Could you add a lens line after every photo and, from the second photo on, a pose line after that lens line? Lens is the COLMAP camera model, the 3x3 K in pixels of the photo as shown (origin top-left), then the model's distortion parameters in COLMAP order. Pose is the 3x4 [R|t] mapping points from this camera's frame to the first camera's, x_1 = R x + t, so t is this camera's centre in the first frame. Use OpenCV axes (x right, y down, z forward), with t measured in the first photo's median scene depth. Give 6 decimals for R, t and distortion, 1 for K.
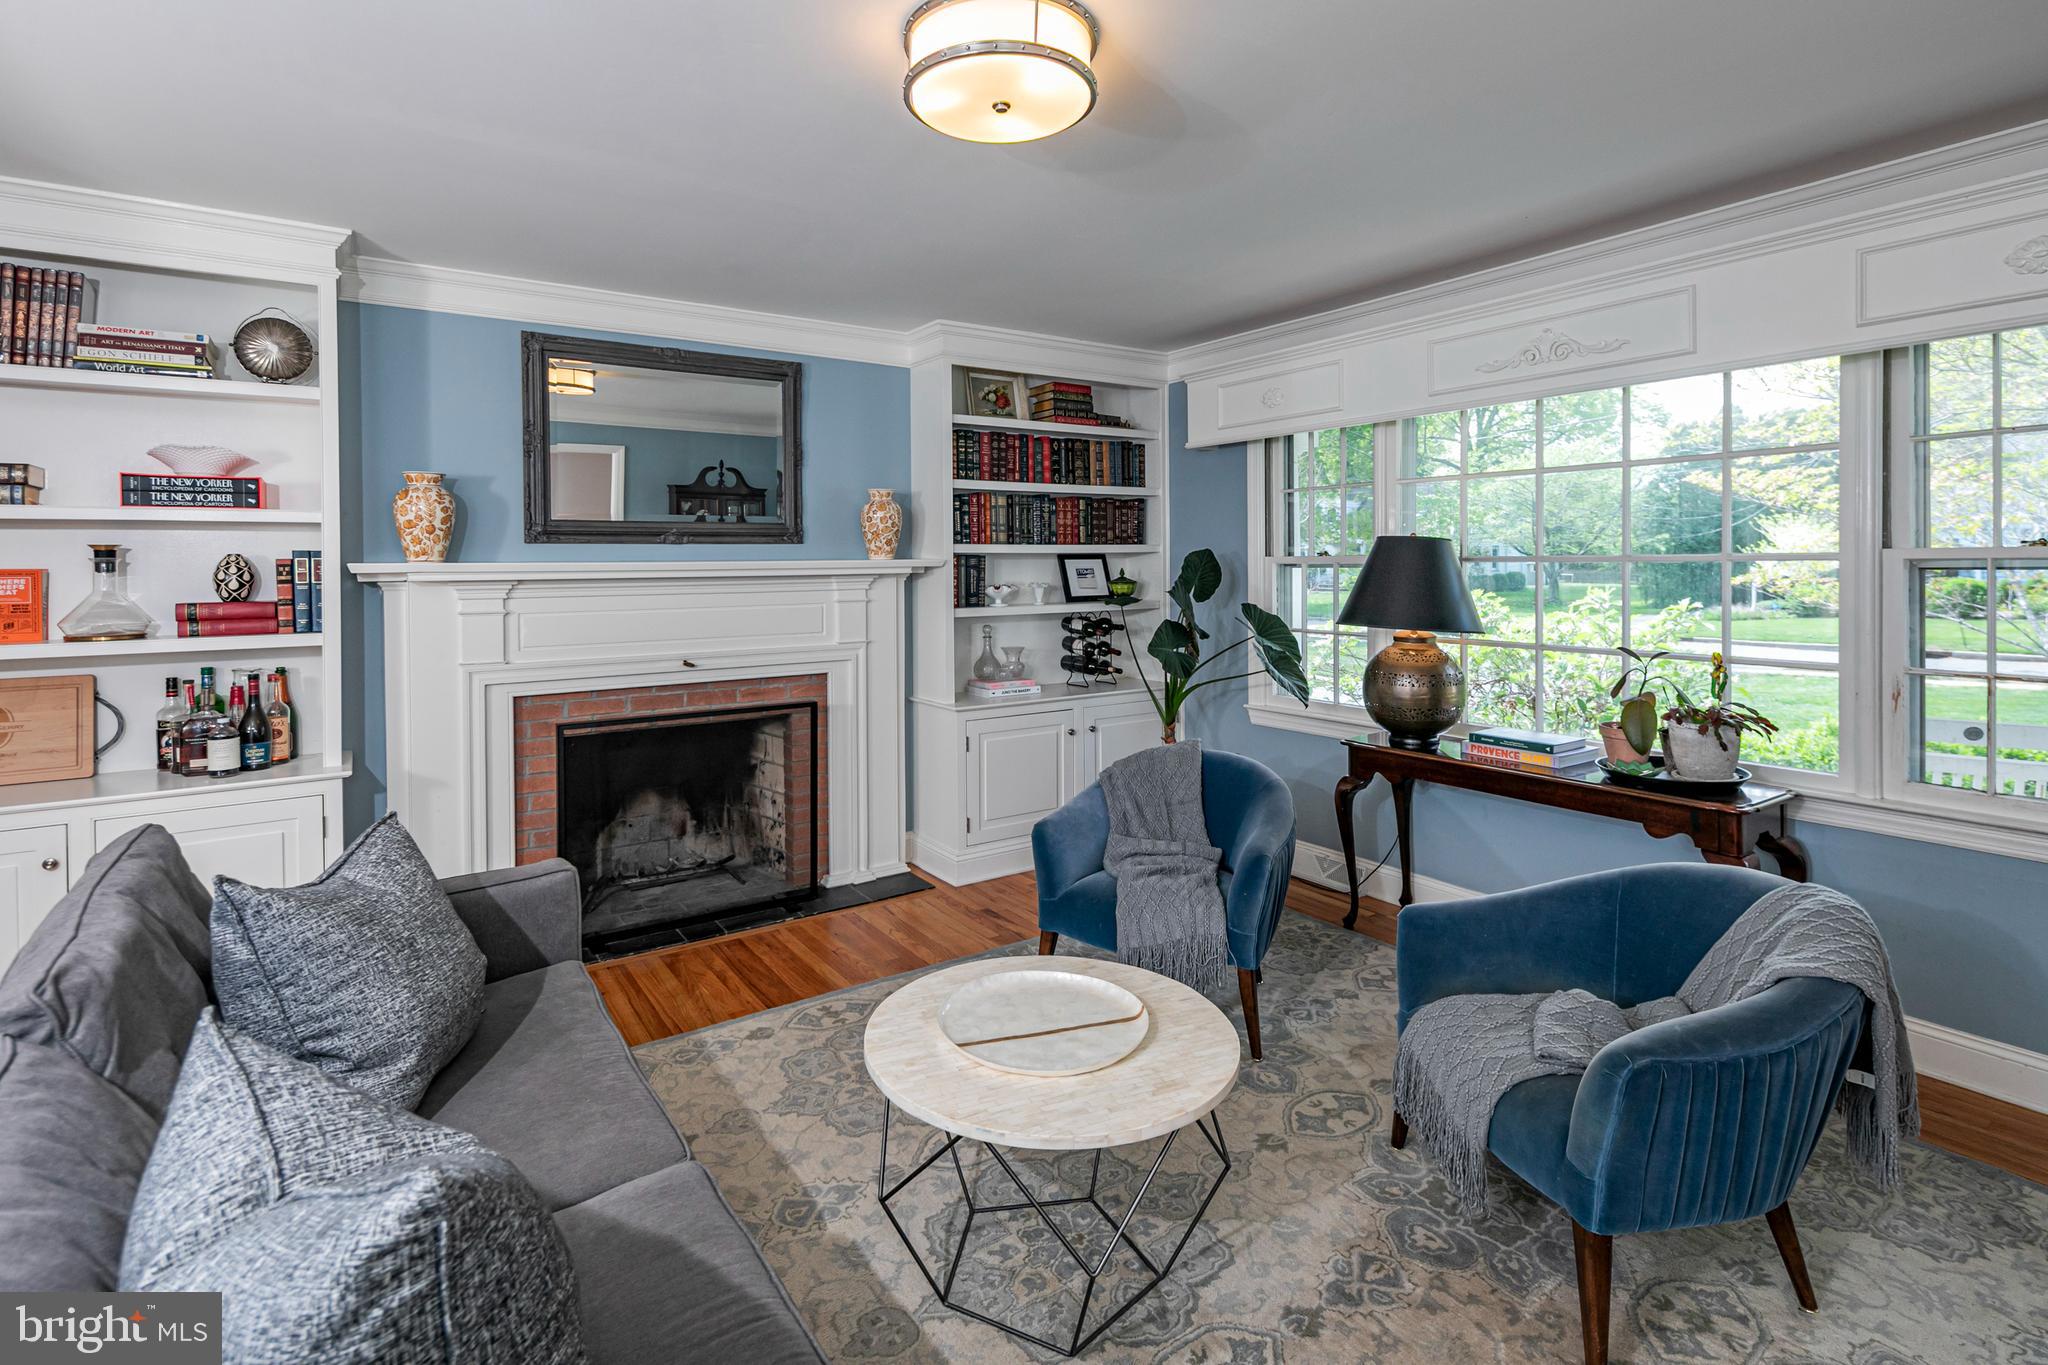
lens RADIAL K [[995.9, 0, 1027.6], [0, 995.9, 665.1], [0, 0, 1]] dist [0.012909, -0.002503]
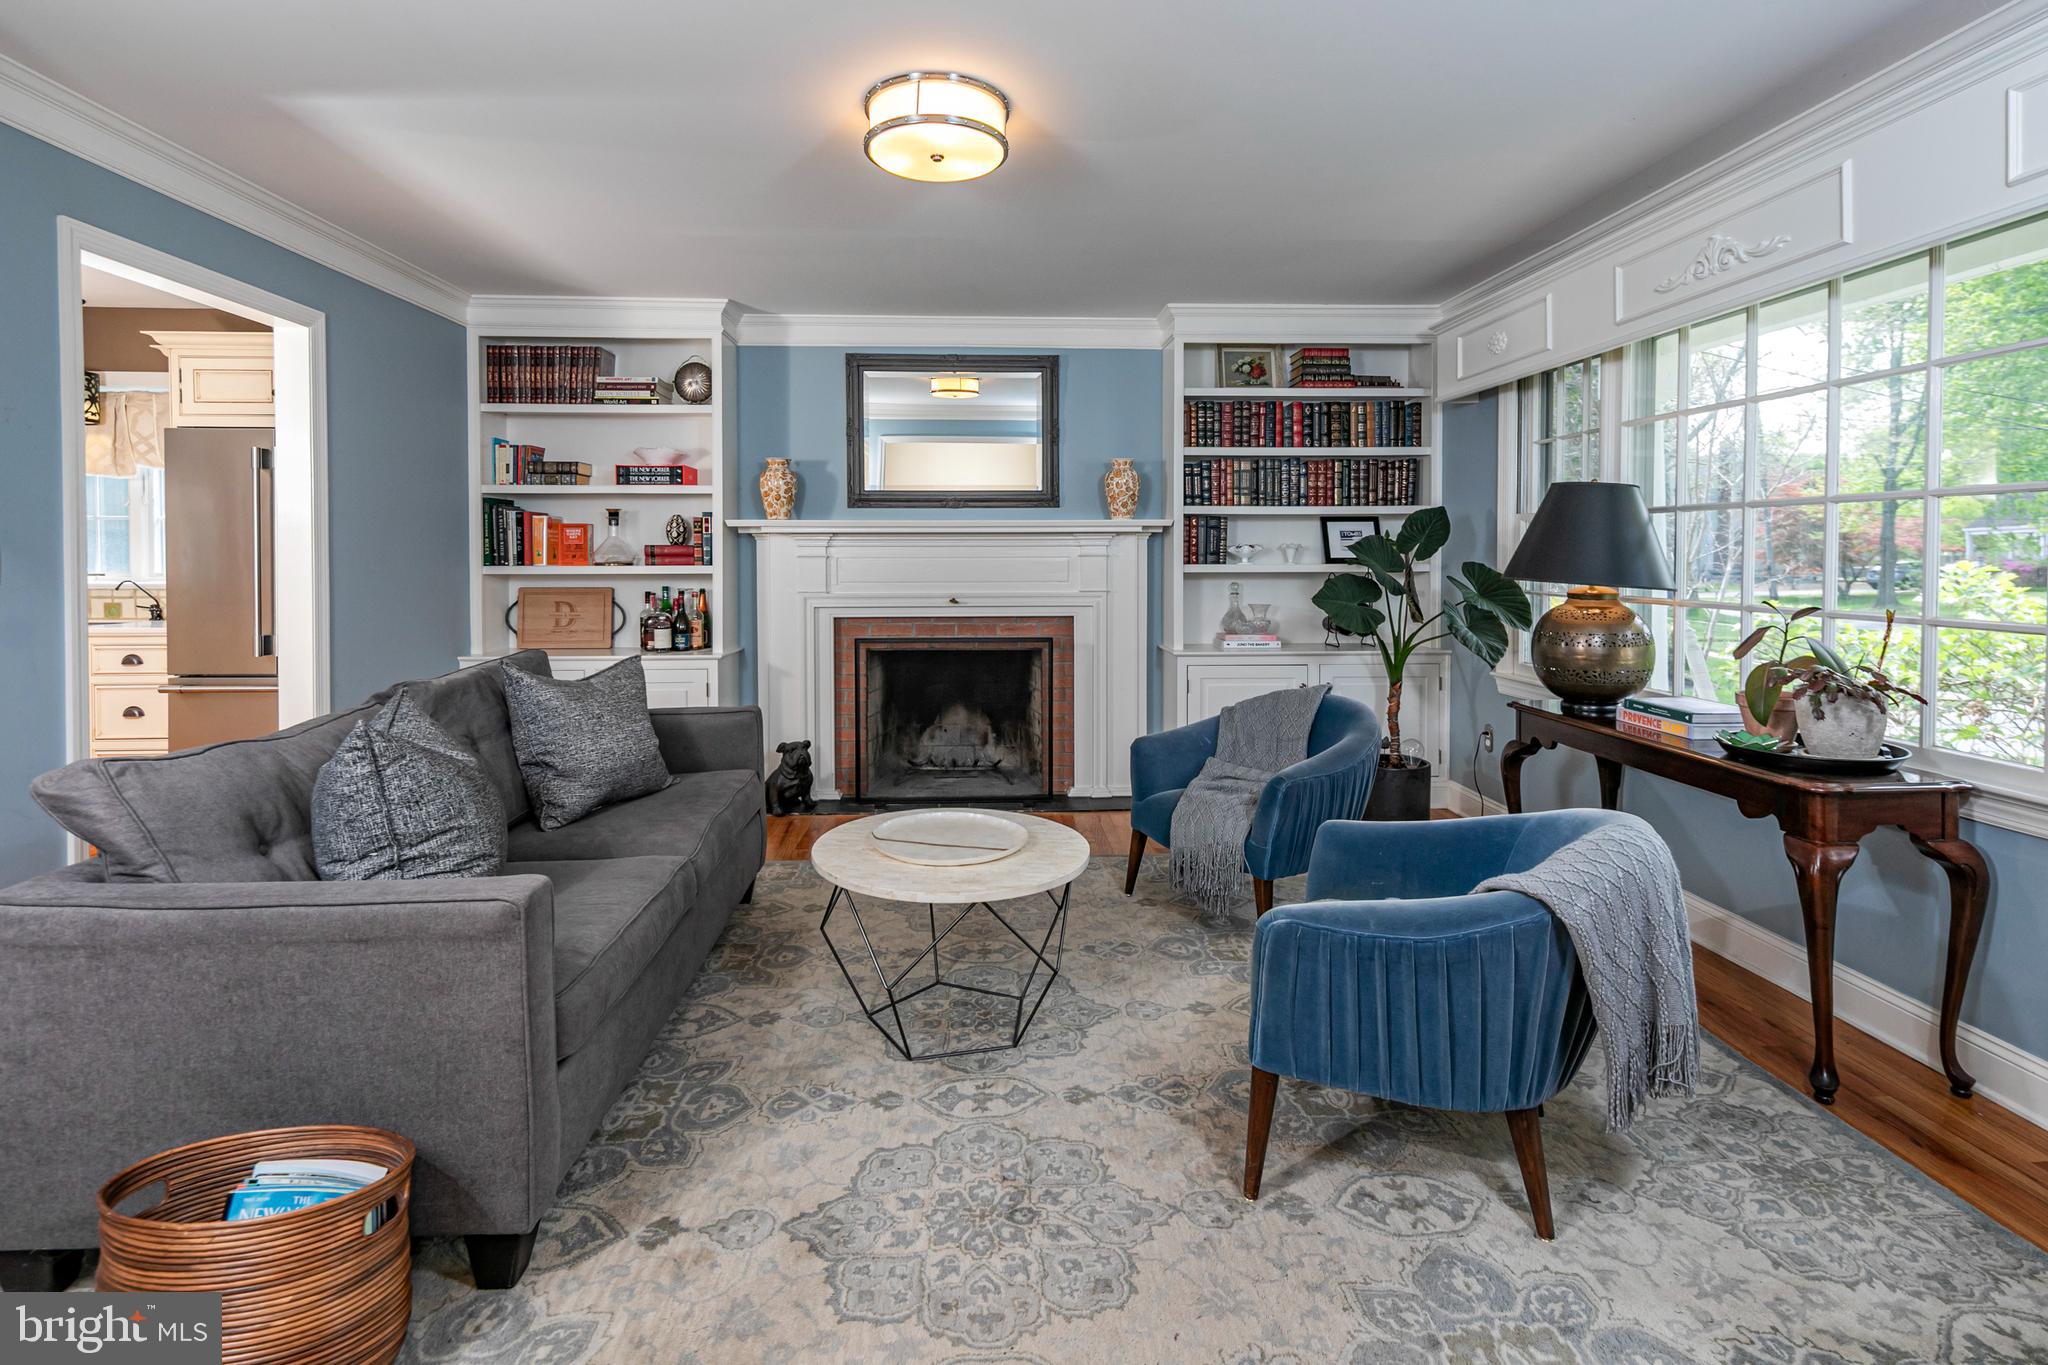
lens RADIAL K [[995.9, 0, 1034.5], [0, 995.9, 690.8], [0, 0, 1]] dist [0.012909, -0.002503]
pose [[0.852688, 0.076350, -0.516811, 0.426265], [-0.058129, 0.996986, 0.051381, 0.042784], [0.519176, -0.013771, 0.854556, -0.050342]]
